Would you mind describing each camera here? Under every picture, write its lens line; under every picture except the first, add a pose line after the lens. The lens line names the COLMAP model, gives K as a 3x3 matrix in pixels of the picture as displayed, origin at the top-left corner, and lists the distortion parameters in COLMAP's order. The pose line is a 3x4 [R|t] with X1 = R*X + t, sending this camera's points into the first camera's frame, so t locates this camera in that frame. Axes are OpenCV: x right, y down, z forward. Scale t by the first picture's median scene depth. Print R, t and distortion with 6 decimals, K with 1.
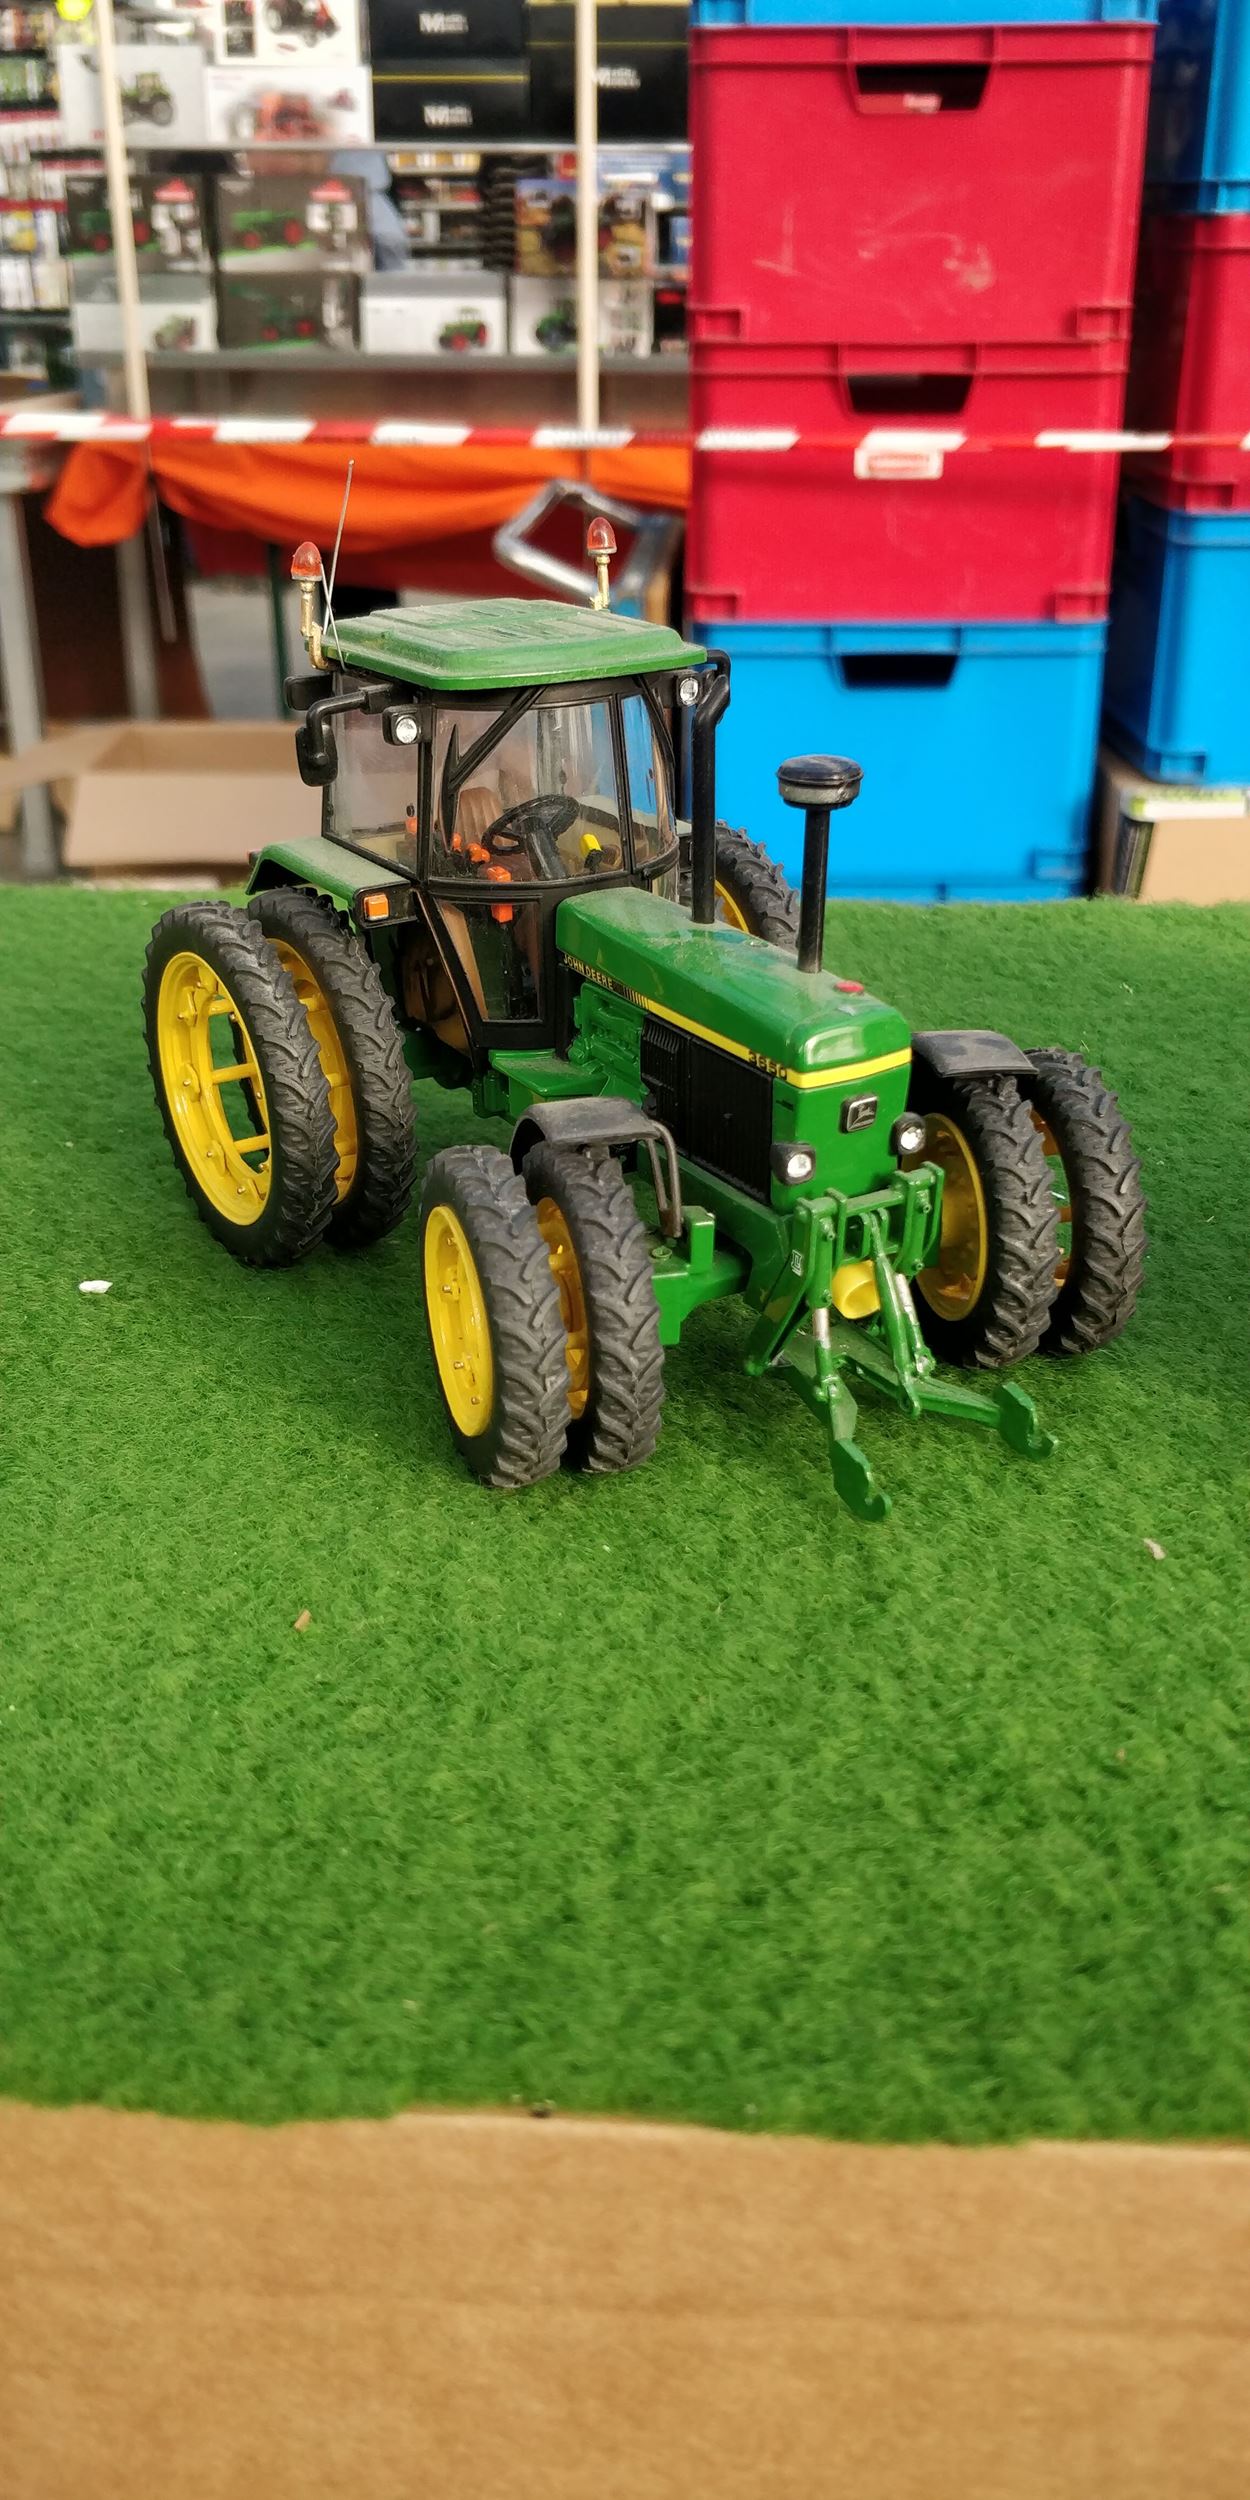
lens RADIAL K [[2245.1, 0, 625.0], [0, 2245.1, 1250.0], [0, 0, 1]] dist [-0.009268, -0.011465]
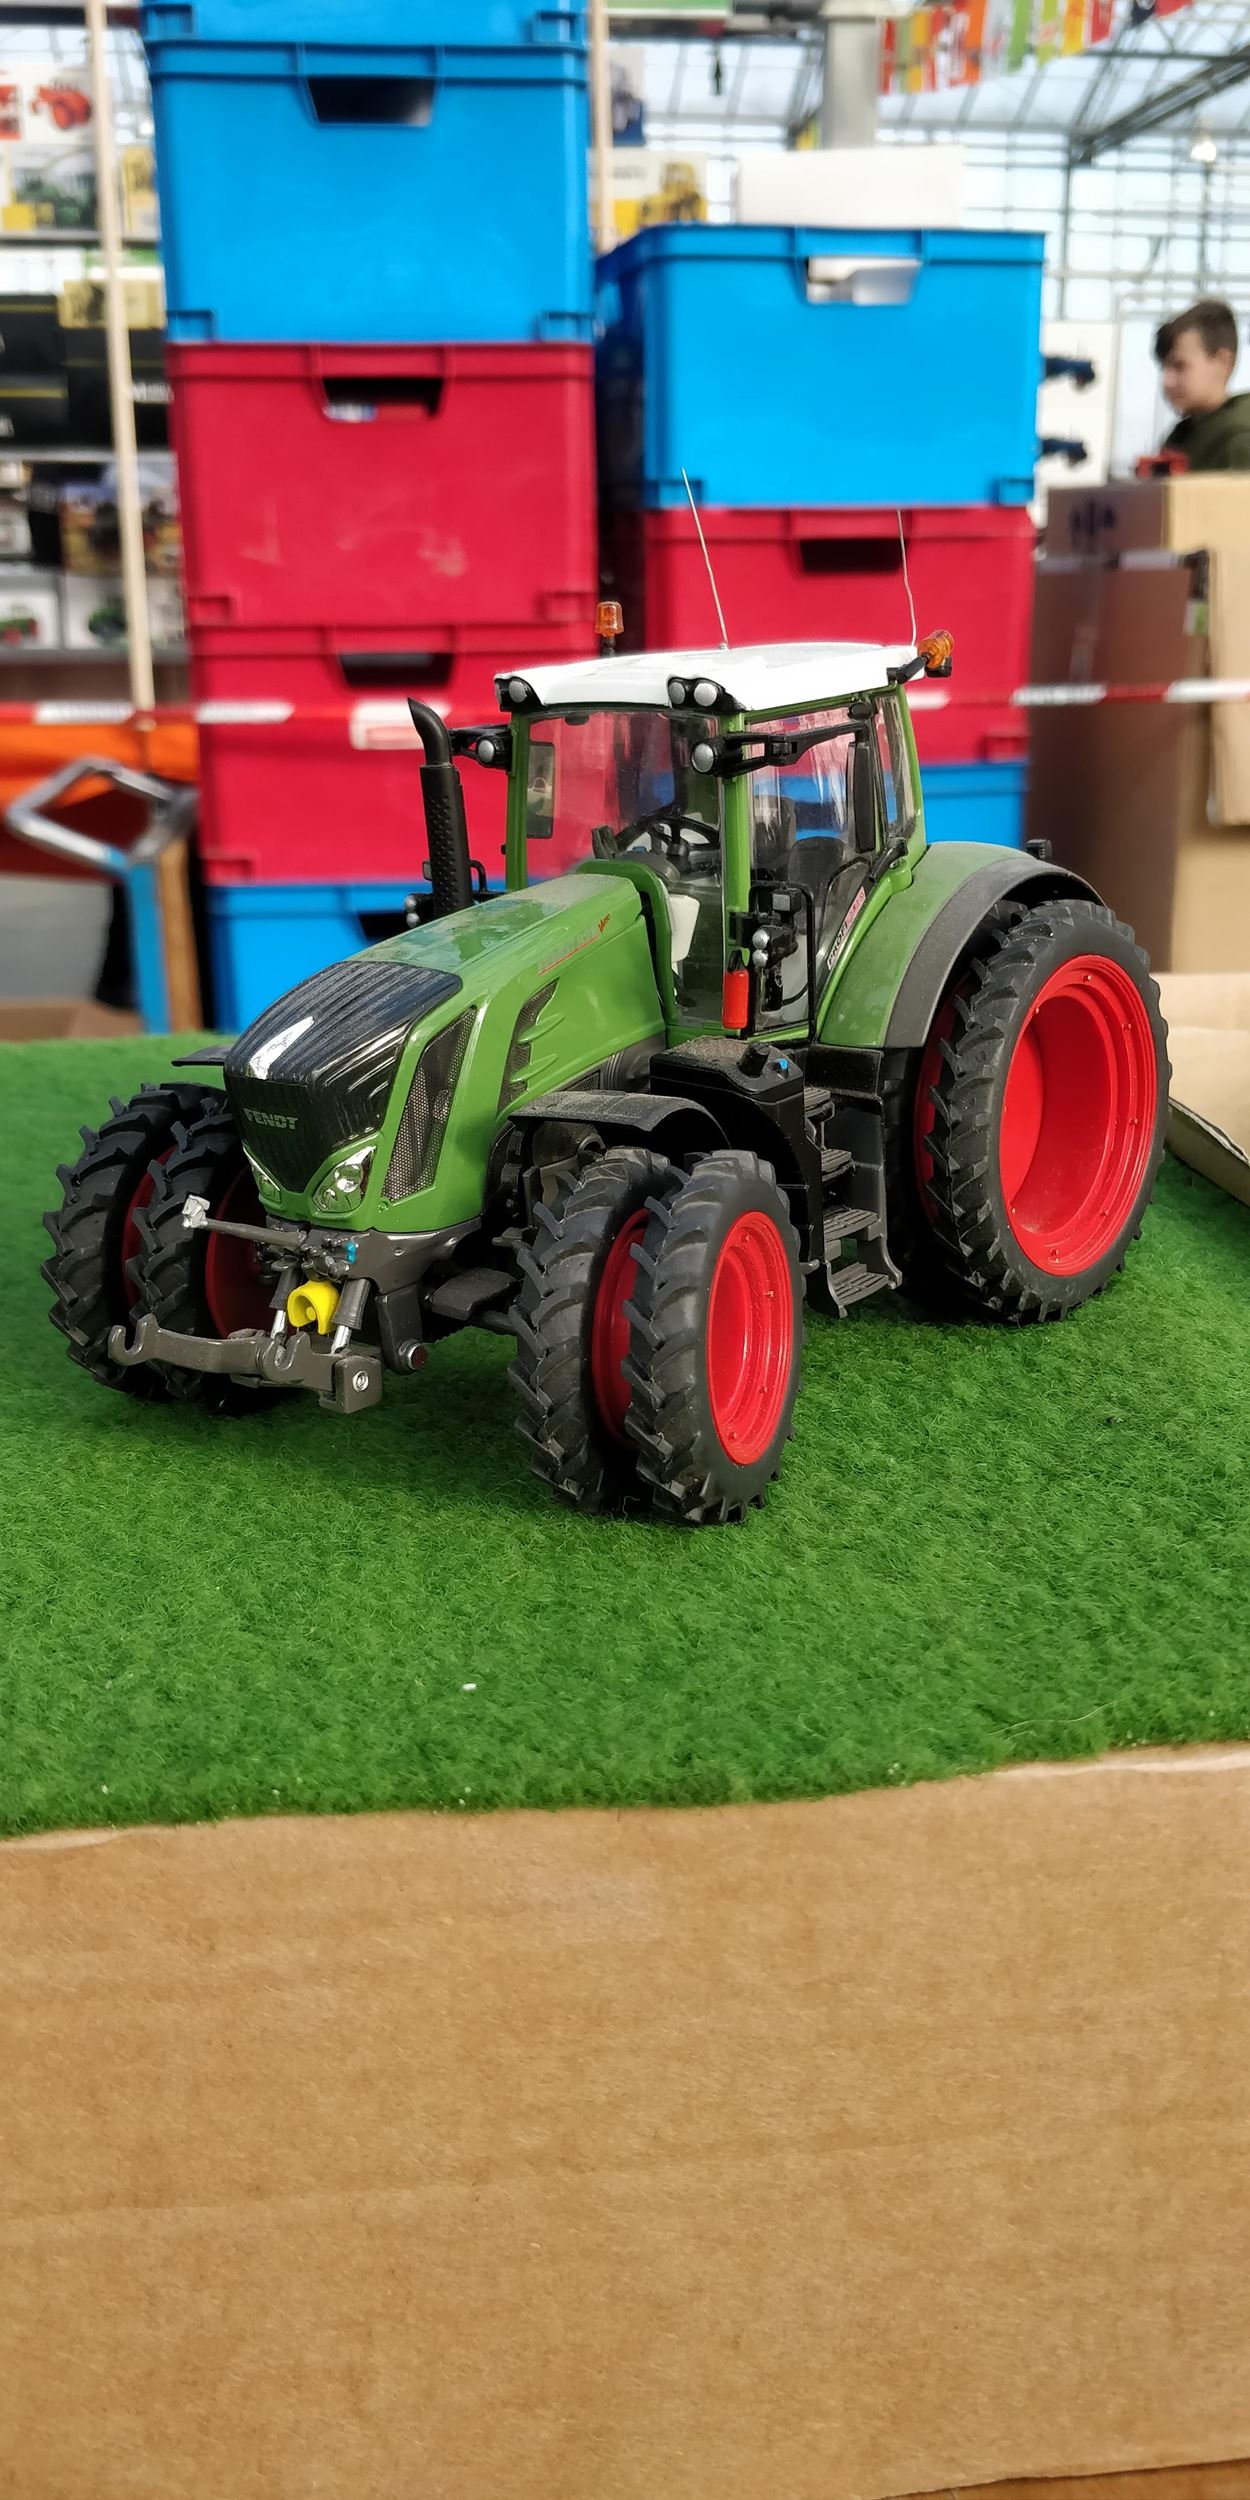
lens RADIAL K [[2227.9, 0, 626.6], [0, 2227.9, 1169.3], [0, 0, 1]] dist [0.105074, -0.363024]
pose [[0.985417, -0.048028, 0.163238, 0.060508], [0.072438, 0.986474, -0.147041, 0.022115], [-0.153968, 0.156722, 0.975568, -0.026291]]
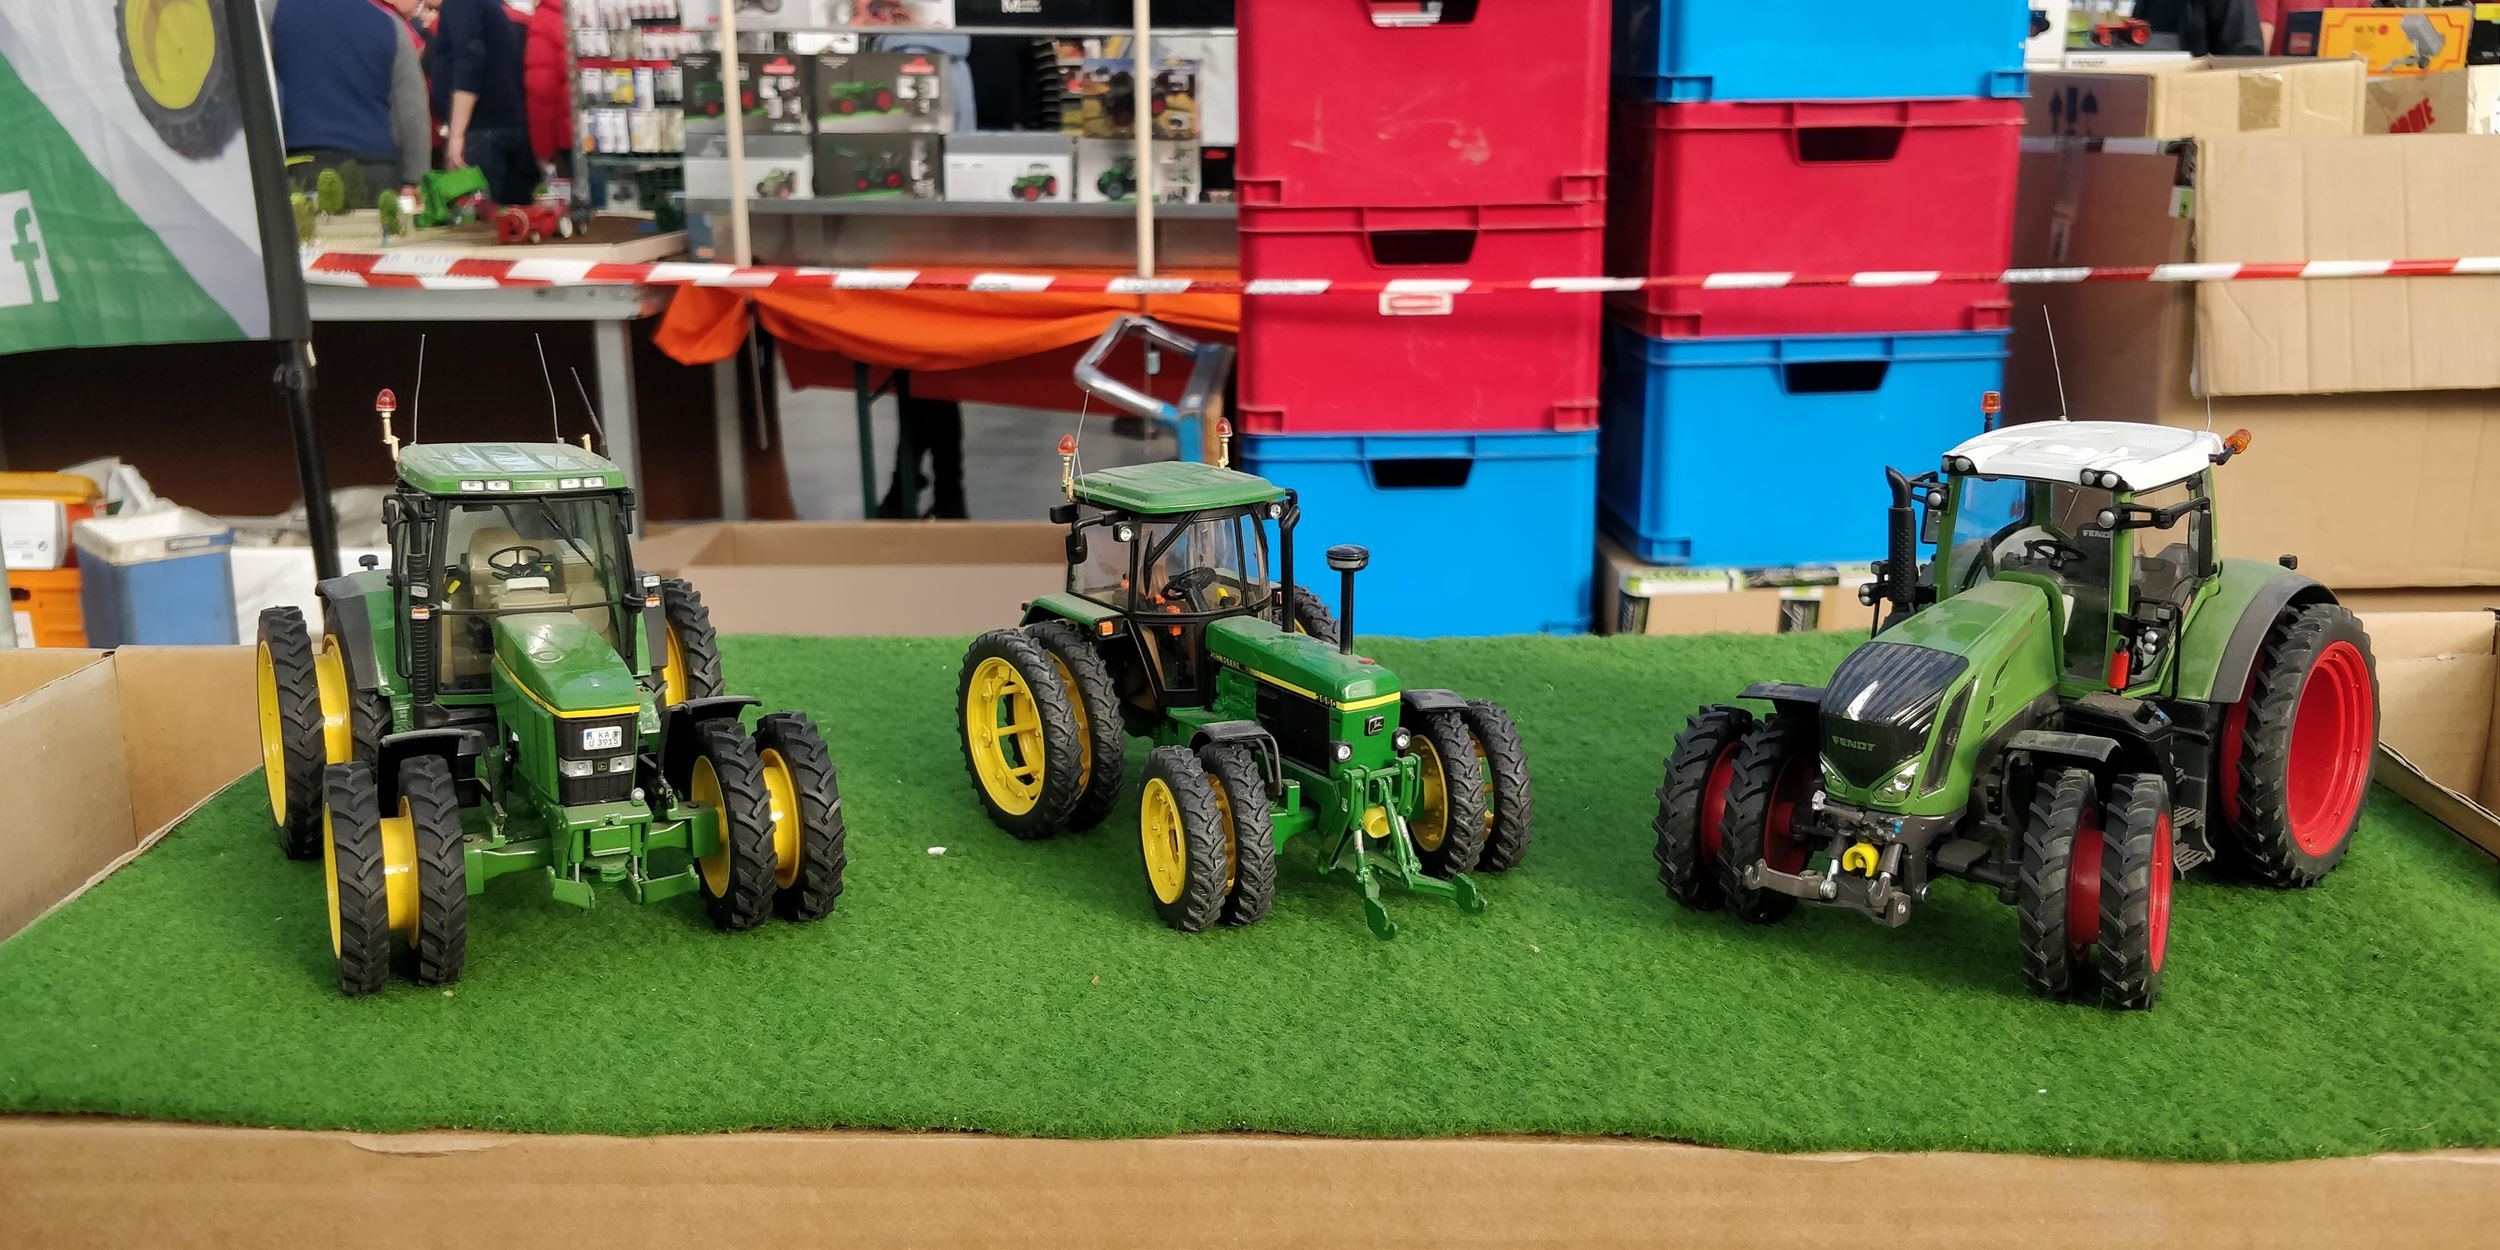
lens RADIAL K [[2172.3, 0, 1257.4], [0, 2172.3, 548.2], [0, 0, 1]] dist [0.083946, -0.156582]
pose [[0.999215, -0.010808, 0.038109, -0.008365], [0.018730, 0.976629, -0.214115, 0.024253], [-0.034904, 0.214661, 0.976065, -0.109247]]
